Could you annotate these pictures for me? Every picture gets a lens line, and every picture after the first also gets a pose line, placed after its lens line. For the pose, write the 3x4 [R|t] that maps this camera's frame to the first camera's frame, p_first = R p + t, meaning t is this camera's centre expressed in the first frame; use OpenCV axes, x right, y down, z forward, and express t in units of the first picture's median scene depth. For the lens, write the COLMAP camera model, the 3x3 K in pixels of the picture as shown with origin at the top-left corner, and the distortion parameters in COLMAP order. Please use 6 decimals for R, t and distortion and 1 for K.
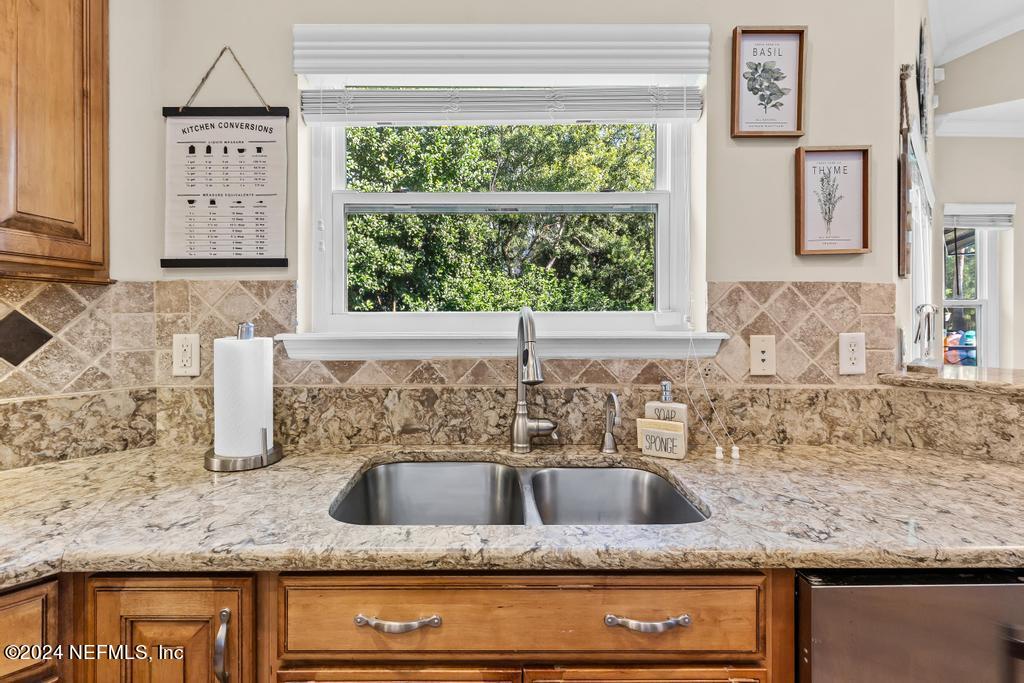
lens RADIAL K [[494.7, 0, 495.0], [0, 494.7, 309.4], [0, 0, 1]] dist [0.002403, -0.000017]
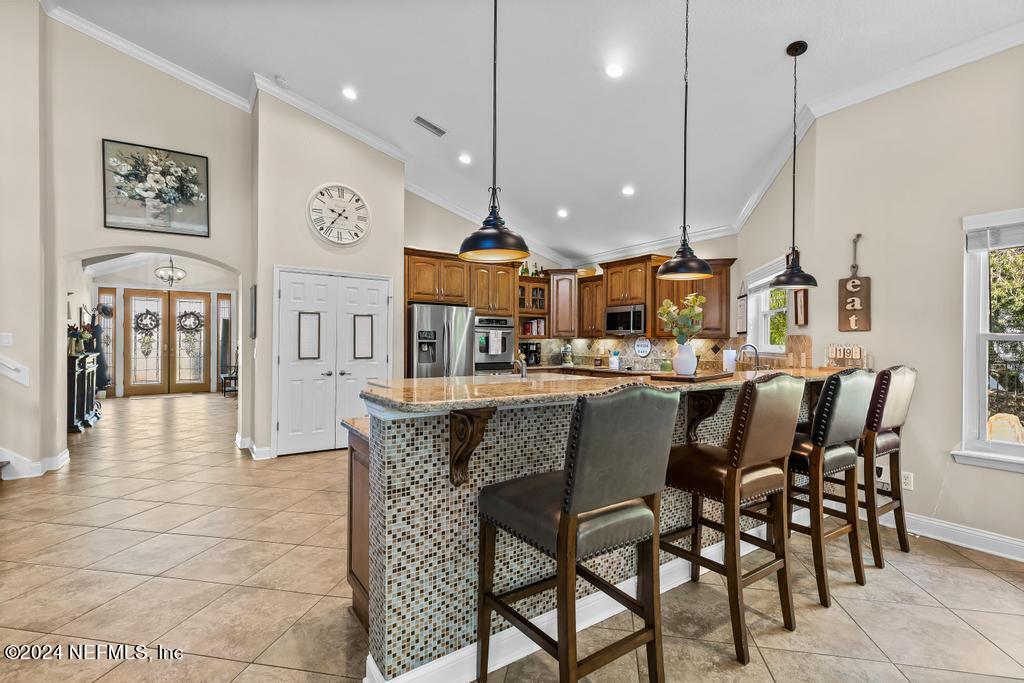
lens RADIAL K [[469.5, 0, 512.0], [0, 469.5, 341.5], [0, 0, 1]] dist [0.006190, 0.000300]
pose [[-0.206381, -0.001050, -0.978471, 3.763078], [-0.005120, 0.999987, 0.000007, -0.009429], [0.978458, 0.005011, -0.206384, -0.080168]]
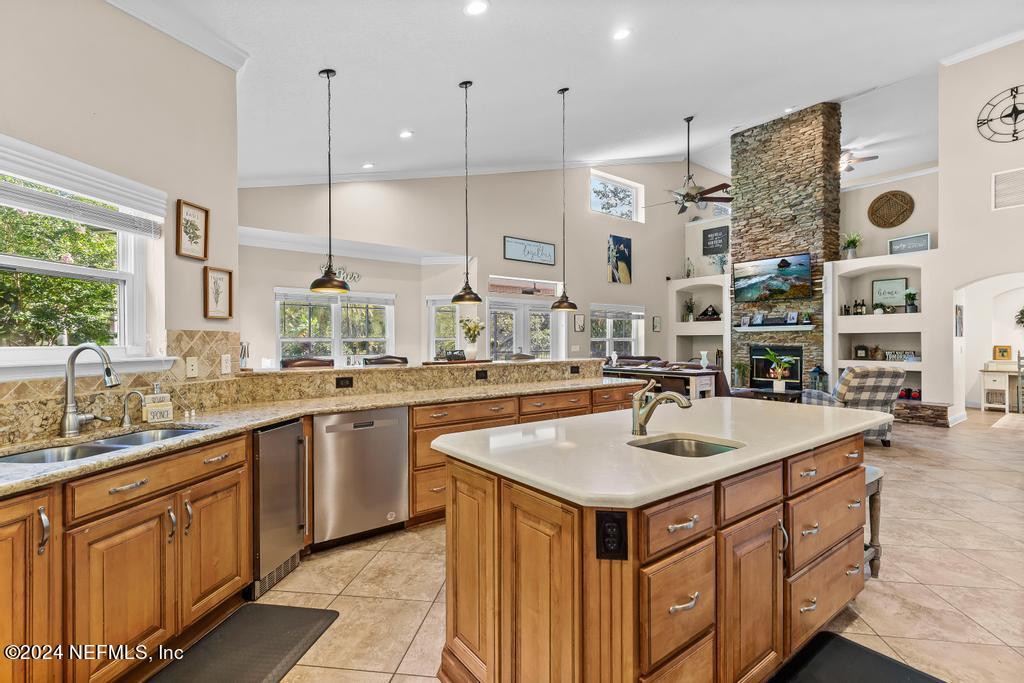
lens RADIAL K [[466.7, 0, 512.0], [0, 466.7, 341.5], [0, 0, 1]] dist [0.002096, -0.000417]
pose [[0.159606, -0.000364, 0.987181, -1.128858], [0.002189, 0.999998, 0.000015, -0.008826], [-0.987178, 0.002158, 0.159606, -0.584569]]
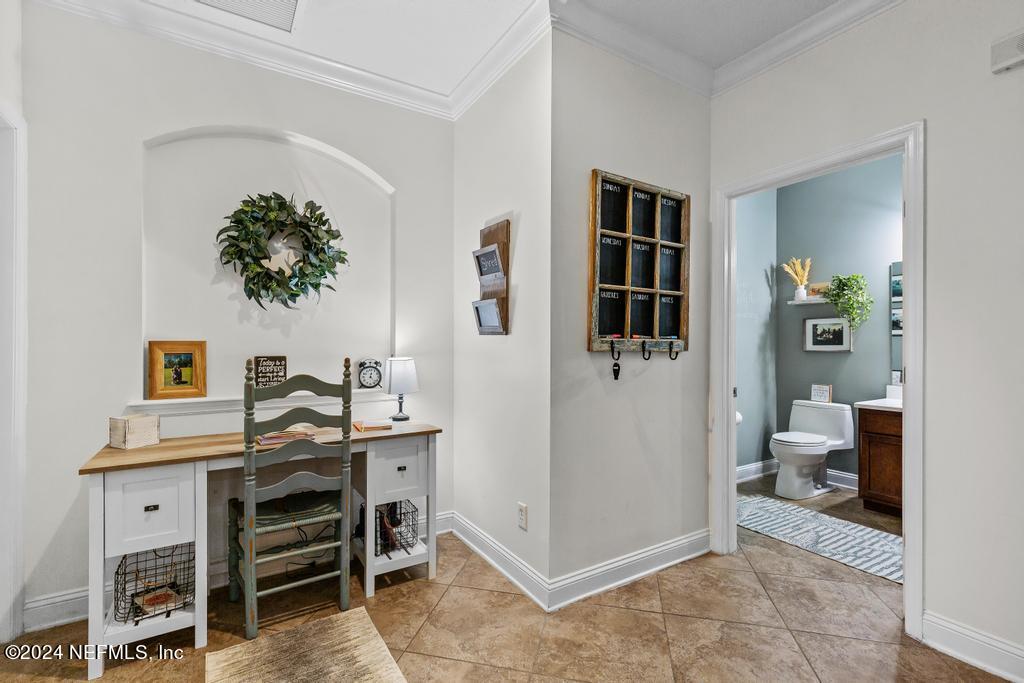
lens RADIAL K [[454.8, 0, 511.4], [0, 454.8, 347.3], [0, 0, 1]] dist [0.001771, 0.000126]
pose [[-0.969649, -0.003637, 0.244474, 4.580211], [-0.003225, 0.999993, 0.002084, 0.076803], [-0.244480, 0.001232, -0.969654, -4.813285]]
